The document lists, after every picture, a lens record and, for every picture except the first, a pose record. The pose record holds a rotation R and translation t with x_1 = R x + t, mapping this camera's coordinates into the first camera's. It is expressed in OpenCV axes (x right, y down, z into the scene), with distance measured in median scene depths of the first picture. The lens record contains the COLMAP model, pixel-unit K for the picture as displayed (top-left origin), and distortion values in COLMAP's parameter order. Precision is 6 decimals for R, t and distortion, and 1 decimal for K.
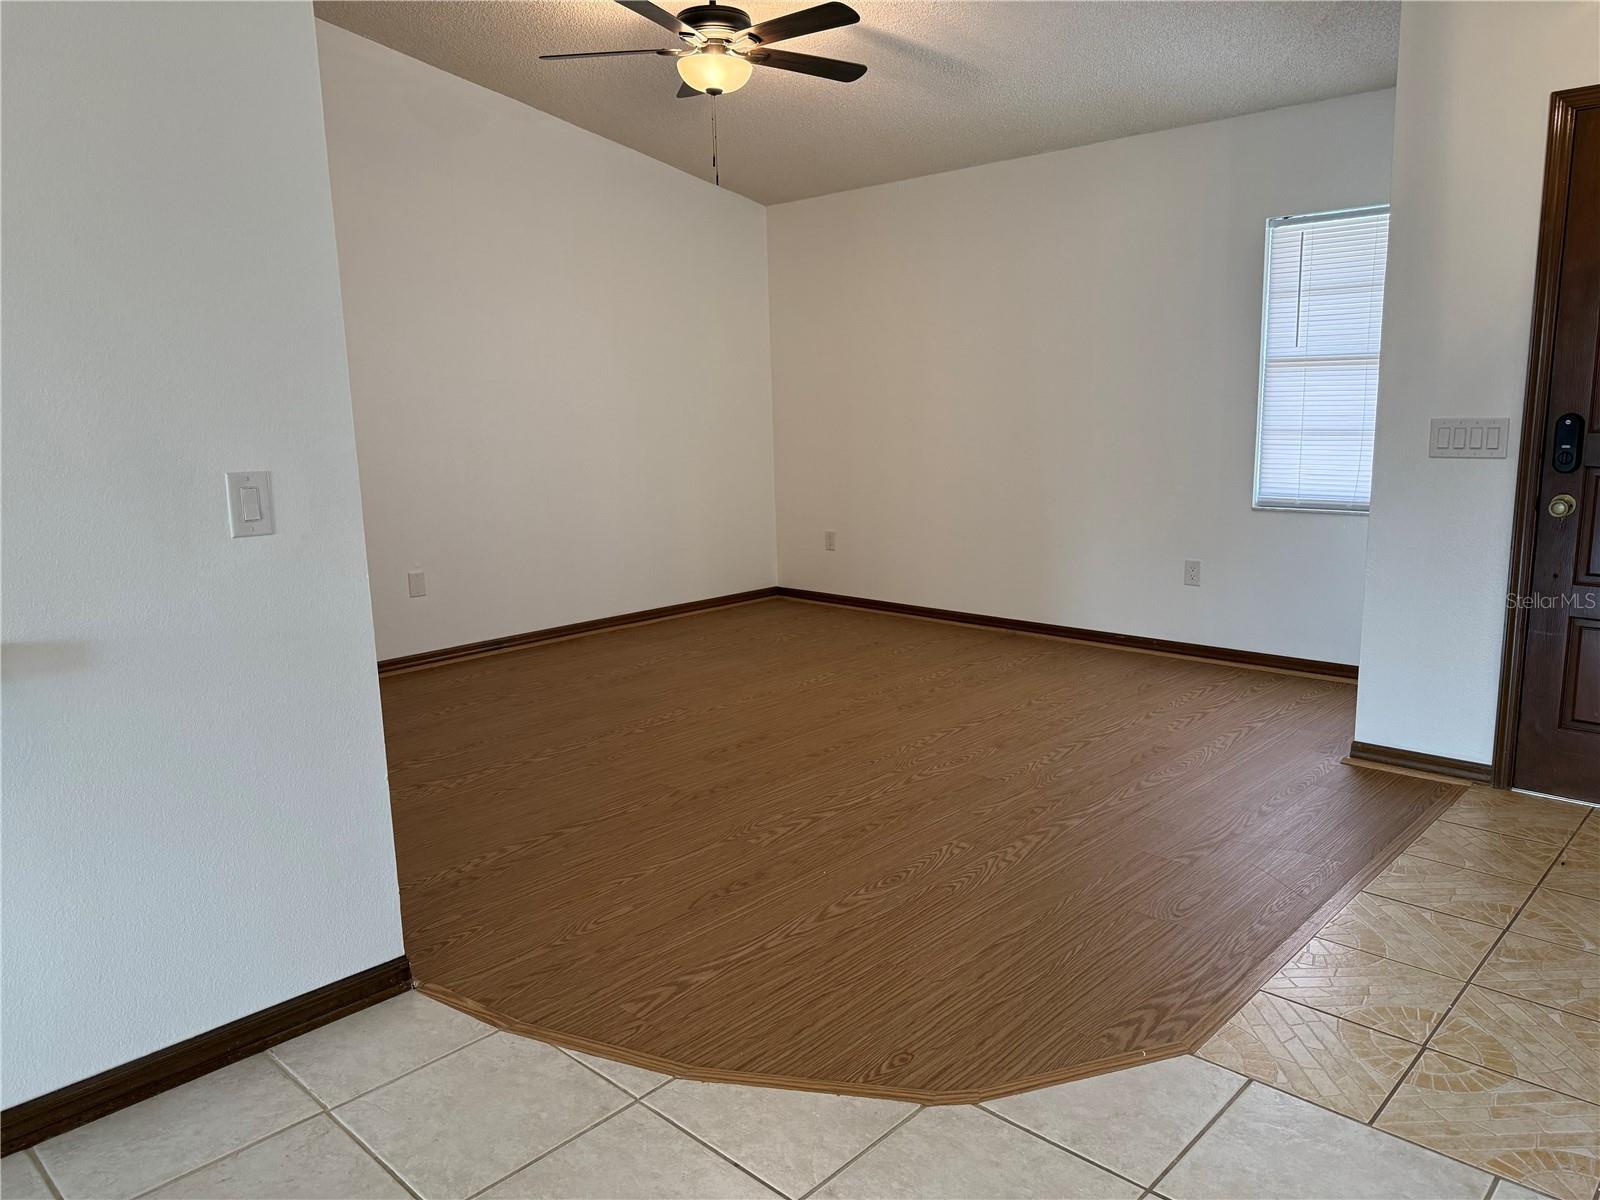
lens RADIAL K [[1126.3, 0, 800.0], [0, 1126.3, 600.0], [0, 0, 1]] dist [0.001773, 0.000240]
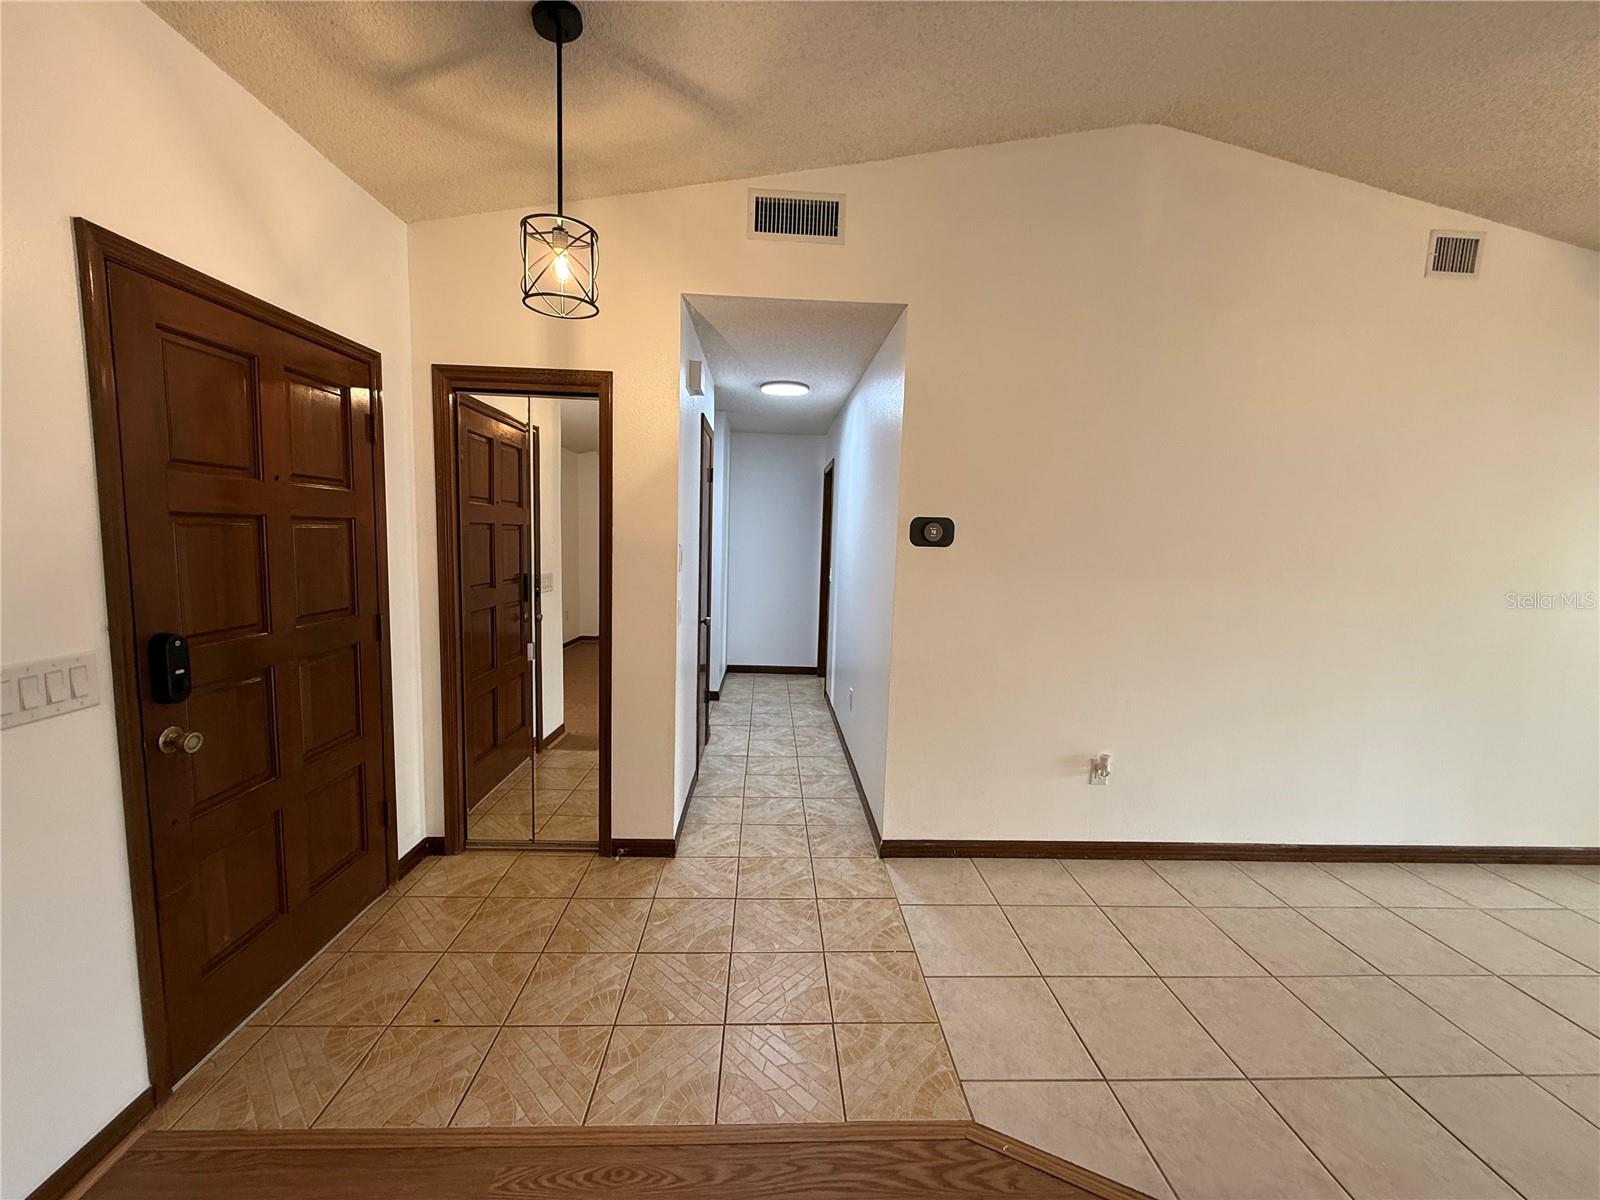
lens RADIAL K [[636.0, 0, 797.4], [0, 636.0, 601.5], [0, 0, 1]] dist [-0.000114, 0.000180]
pose [[-0.721826, -0.075910, 0.687899, 0.031855], [0.109697, 0.968851, 0.222021, -0.337531], [-0.683325, 0.235722, -0.691015, 1.397832]]
